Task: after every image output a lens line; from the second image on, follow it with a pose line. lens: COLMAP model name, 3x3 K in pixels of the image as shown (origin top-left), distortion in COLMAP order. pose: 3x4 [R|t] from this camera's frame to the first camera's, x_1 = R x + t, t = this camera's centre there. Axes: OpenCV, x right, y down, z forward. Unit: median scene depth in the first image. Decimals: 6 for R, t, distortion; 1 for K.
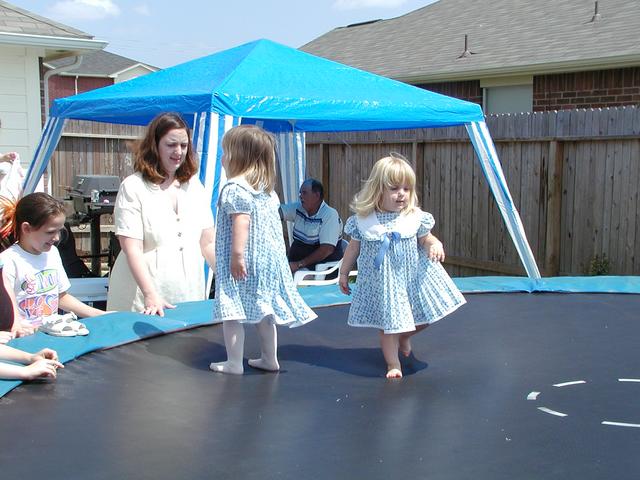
lens RADIAL K [[955.8, 0, 328.1], [0, 955.8, 256.1], [0, 0, 1]] dist [-0.051518, 0.624986]
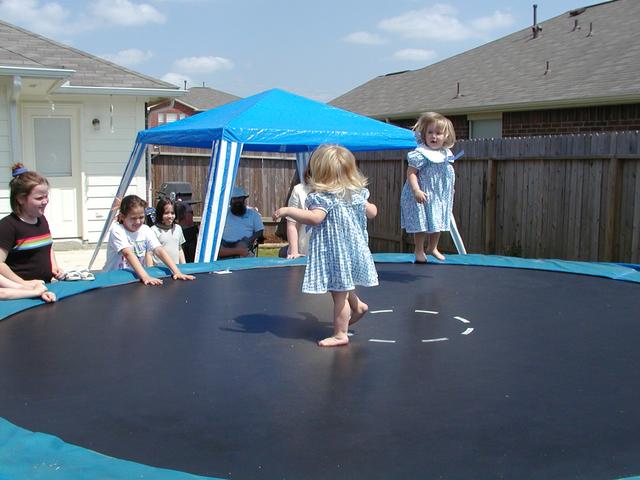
lens RADIAL K [[710.5, 0, 320.0], [0, 710.5, 240.0], [0, 0, 1]] dist [-0.200566, 0.326549]
pose [[0.994719, 0.014643, -0.101590, 0.093503], [-0.014970, 0.999885, -0.002458, 0.003234], [0.101542, 0.003966, 0.994823, -0.048750]]
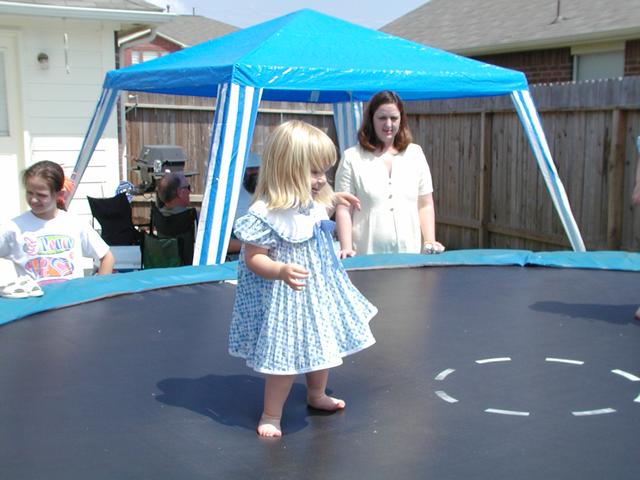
lens RADIAL K [[955.8, 0, 328.1], [0, 955.8, 256.1], [0, 0, 1]] dist [-0.051518, 0.624986]
pose [[0.991816, 0.015104, -0.126777, 0.072252], [-0.011218, 0.999447, 0.031309, -0.000224], [0.127180, -0.029631, 0.991437, 0.001598]]
